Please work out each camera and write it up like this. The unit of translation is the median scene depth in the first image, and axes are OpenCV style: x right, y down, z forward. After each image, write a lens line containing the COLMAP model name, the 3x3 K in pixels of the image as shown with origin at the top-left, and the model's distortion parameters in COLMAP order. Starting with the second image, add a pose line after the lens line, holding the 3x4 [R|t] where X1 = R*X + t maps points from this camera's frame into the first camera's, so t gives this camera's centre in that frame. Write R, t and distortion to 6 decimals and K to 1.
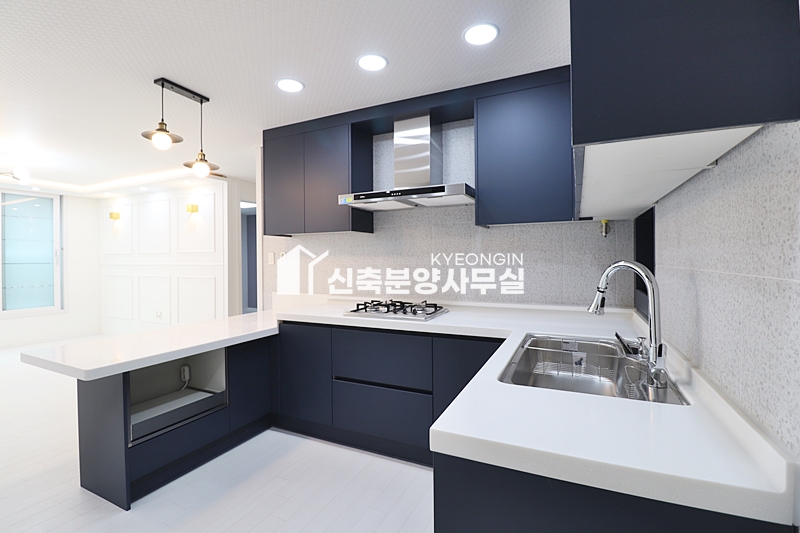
lens RADIAL K [[361.6, 0, 403.7], [0, 361.6, 262.2], [0, 0, 1]] dist [-0.010576, -0.005866]
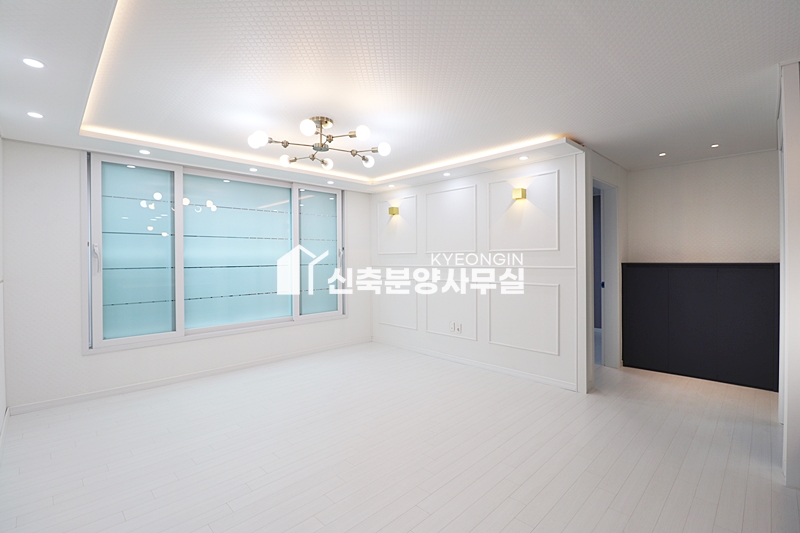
lens RADIAL K [[361.6, 0, 403.7], [0, 361.6, 262.2], [0, 0, 1]] dist [-0.010576, -0.005866]
pose [[0.939076, 0.002106, -0.343703, -1.055601], [-0.000264, 0.999985, 0.005409, -0.016803], [0.343710, -0.004988, 0.939063, 0.376670]]
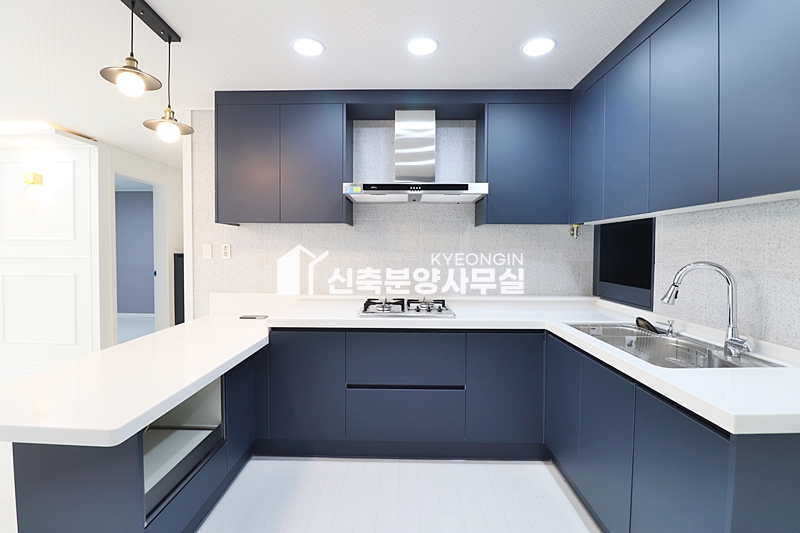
lens RADIAL K [[361.6, 0, 378.9], [0, 361.6, 261.1], [0, 0, 1]] dist [-0.010576, -0.005866]
pose [[0.913801, -0.000909, 0.406161, -0.470875], [-0.008059, 0.999760, 0.020368, -0.011642], [-0.406082, -0.021886, 0.913574, 0.148543]]
